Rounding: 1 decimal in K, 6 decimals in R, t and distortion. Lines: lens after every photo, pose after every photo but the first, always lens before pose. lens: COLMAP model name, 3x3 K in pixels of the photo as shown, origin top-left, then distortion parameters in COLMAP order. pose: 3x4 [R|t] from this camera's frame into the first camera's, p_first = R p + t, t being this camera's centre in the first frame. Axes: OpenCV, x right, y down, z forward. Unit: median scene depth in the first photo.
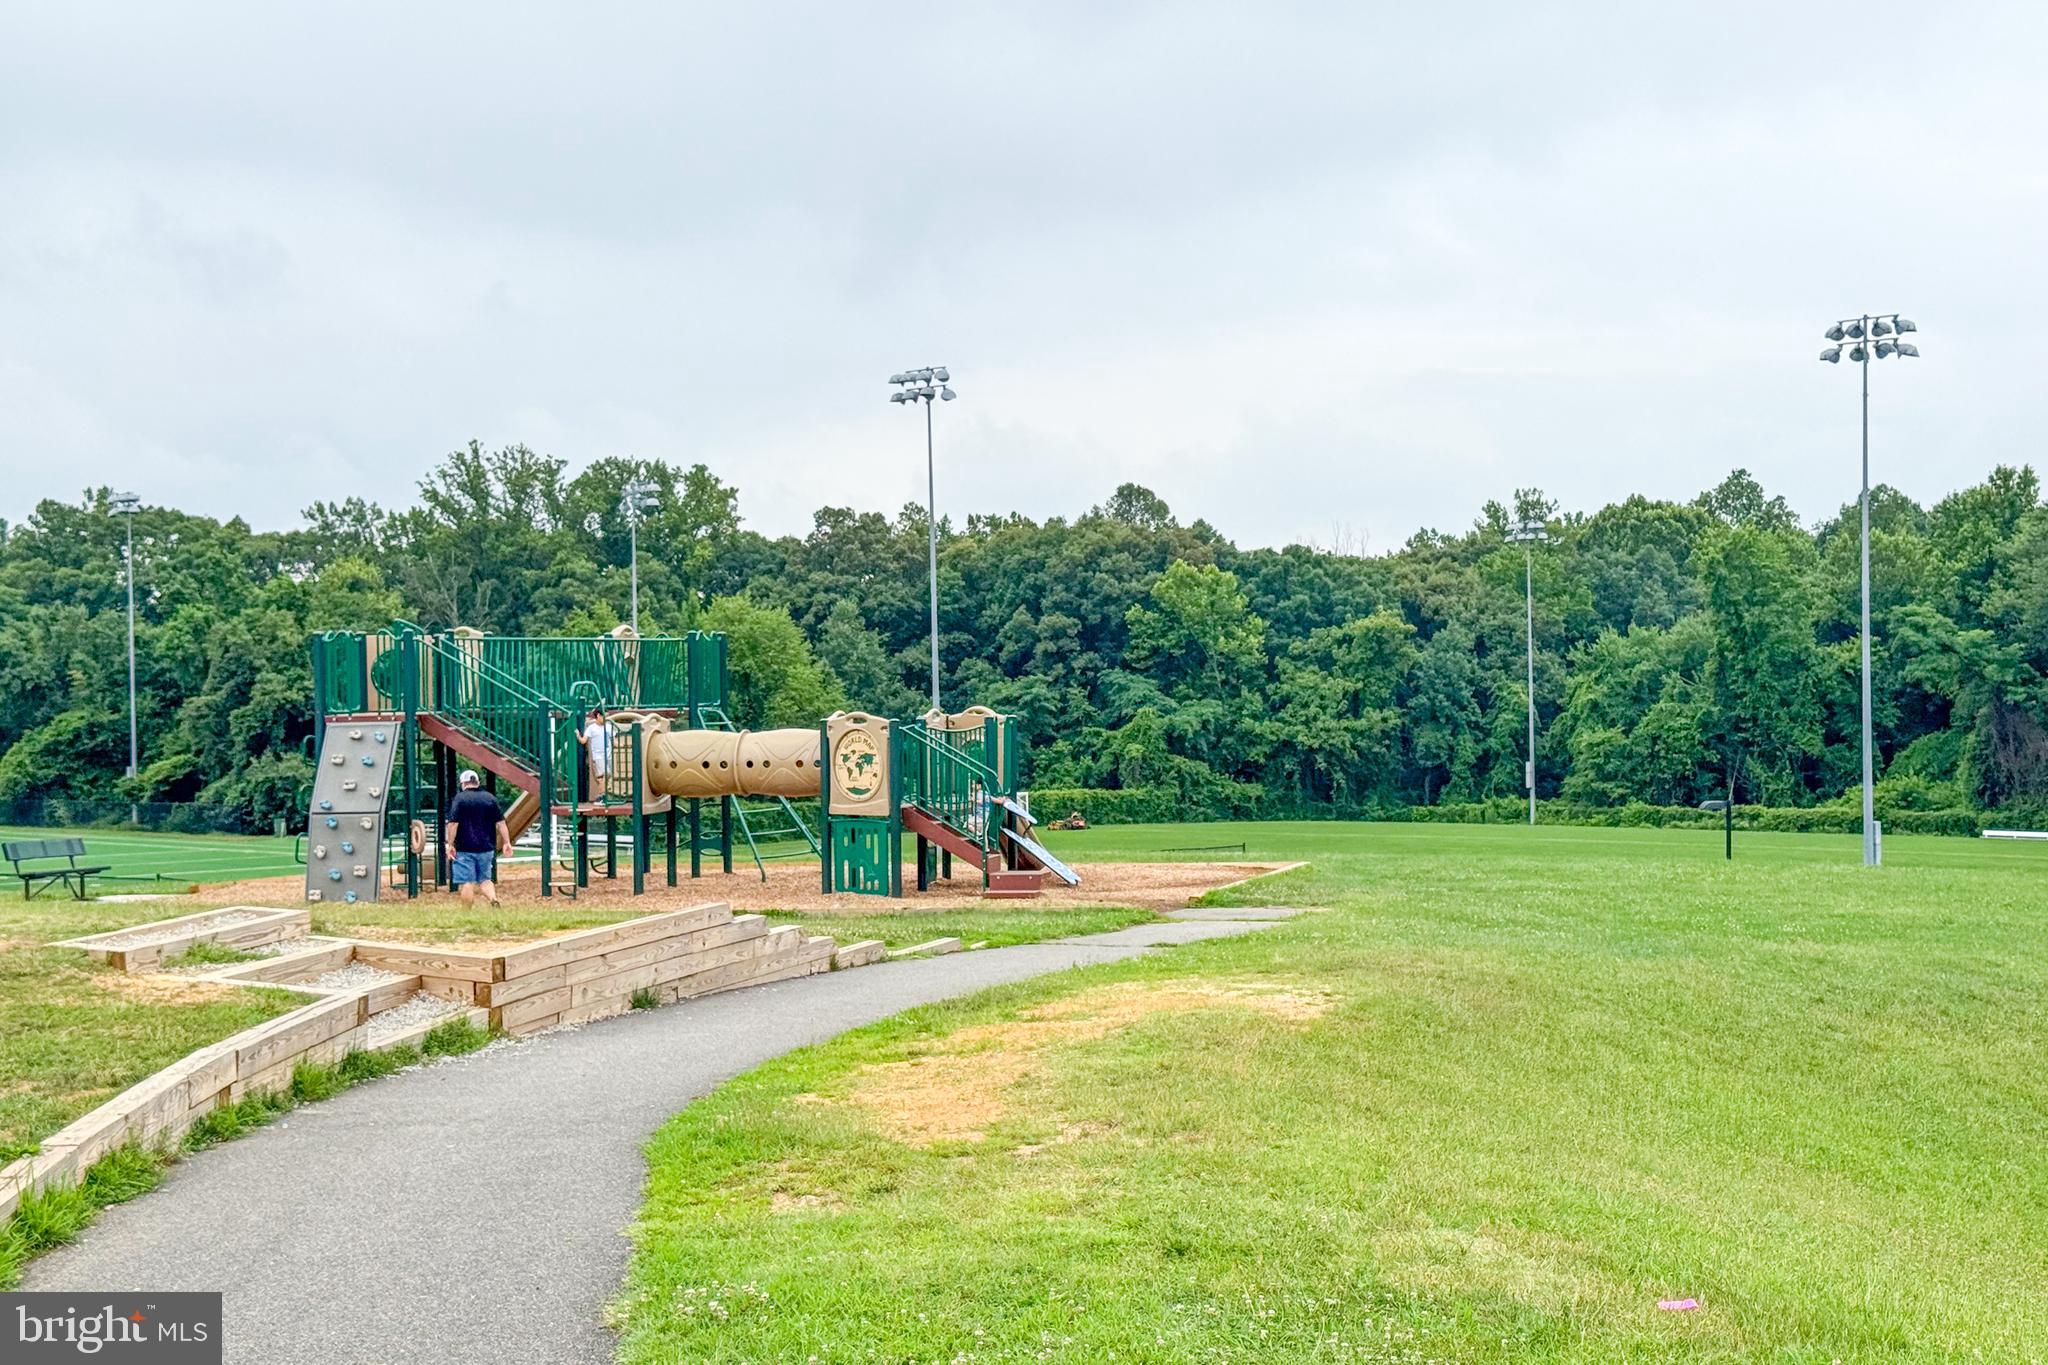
lens RADIAL K [[3216.3, 0, 1021.5], [0, 3216.3, 694.9], [0, 0, 1]] dist [0.165735, 0.000000]
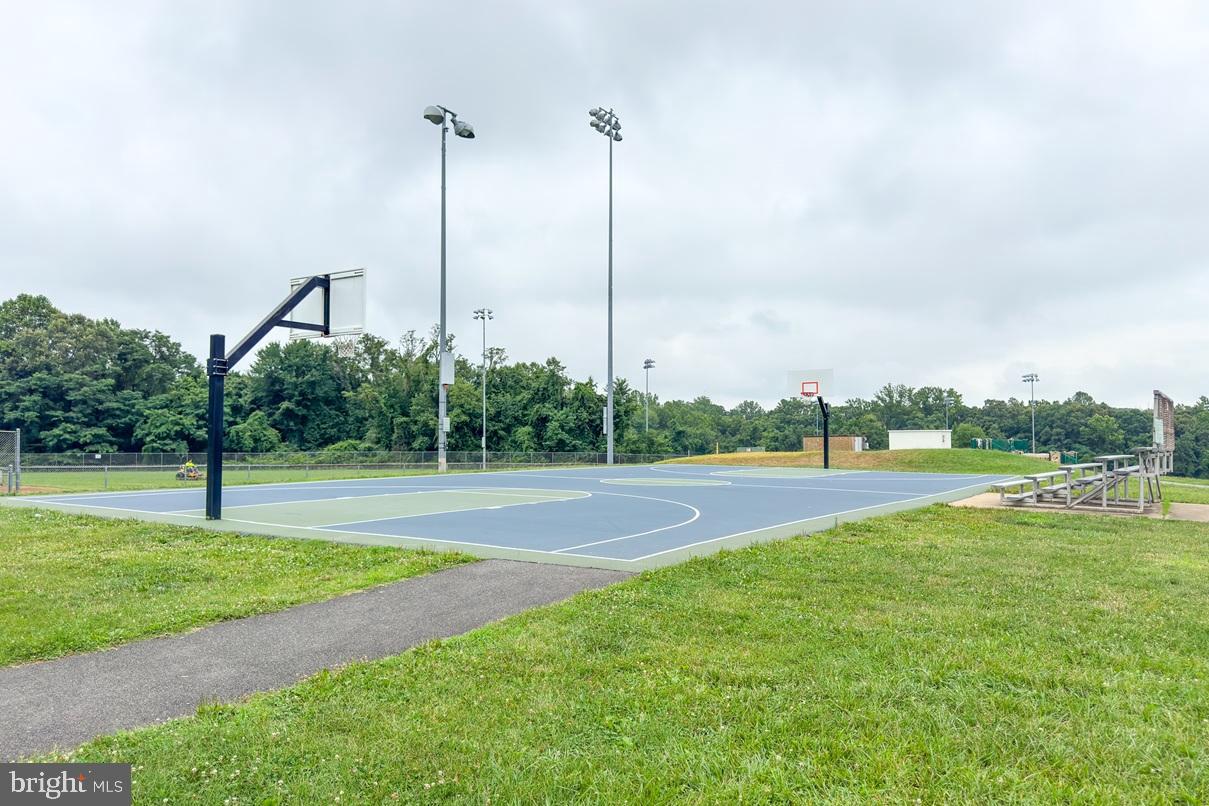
lens RADIAL K [[918.2, 0, 558.4], [0, 918.2, 408.7], [0, 0, 1]] dist [-0.008134, -0.011649]
pose [[0.886393, 0.000344, -0.462934, -0.010440], [-0.019877, 0.999106, -0.037317, 0.002290], [0.462507, 0.042279, 0.885607, -0.174894]]
